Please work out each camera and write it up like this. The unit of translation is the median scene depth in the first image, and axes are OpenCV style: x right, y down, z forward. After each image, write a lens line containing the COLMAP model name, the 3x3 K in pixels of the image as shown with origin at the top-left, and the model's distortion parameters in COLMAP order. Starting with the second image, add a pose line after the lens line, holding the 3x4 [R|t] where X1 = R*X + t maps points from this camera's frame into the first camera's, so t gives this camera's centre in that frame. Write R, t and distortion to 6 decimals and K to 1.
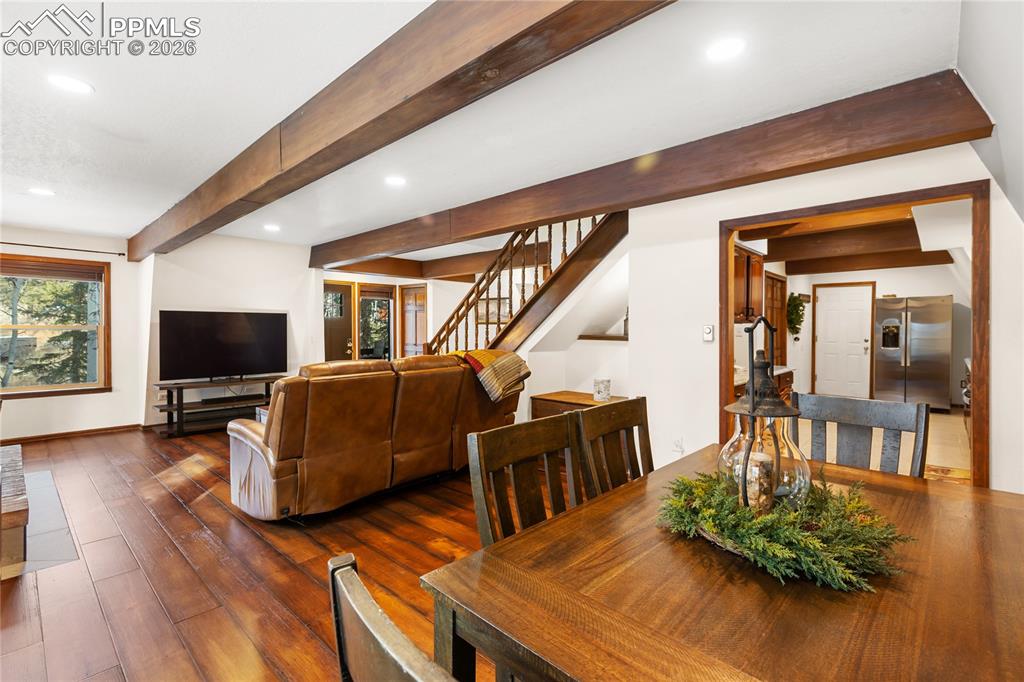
lens RADIAL K [[461.8, 0, 514.5], [0, 461.8, 339.0], [0, 0, 1]] dist [0.002519, 0.000236]
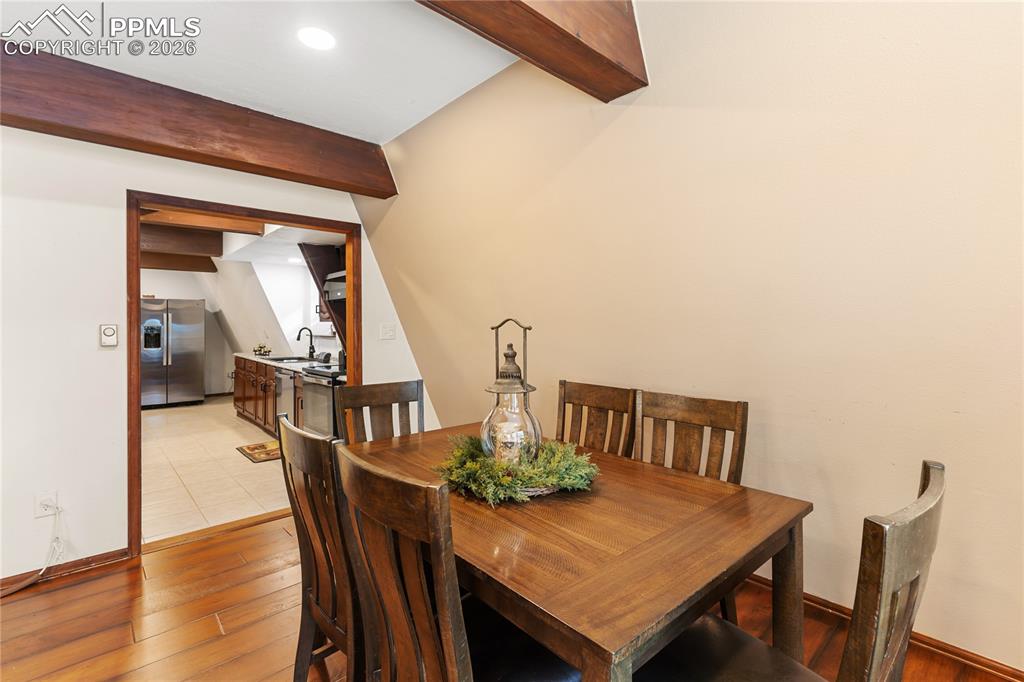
lens RADIAL K [[461.0, 0, 514.0], [0, 461.0, 329.0], [0, 0, 1]] dist [0.001122, 0.000141]
pose [[0.090355, -0.001489, 0.995908, -0.124574], [0.024978, 0.999688, -0.000771, -0.002565], [-0.995596, 0.024945, 0.090364, 0.138621]]
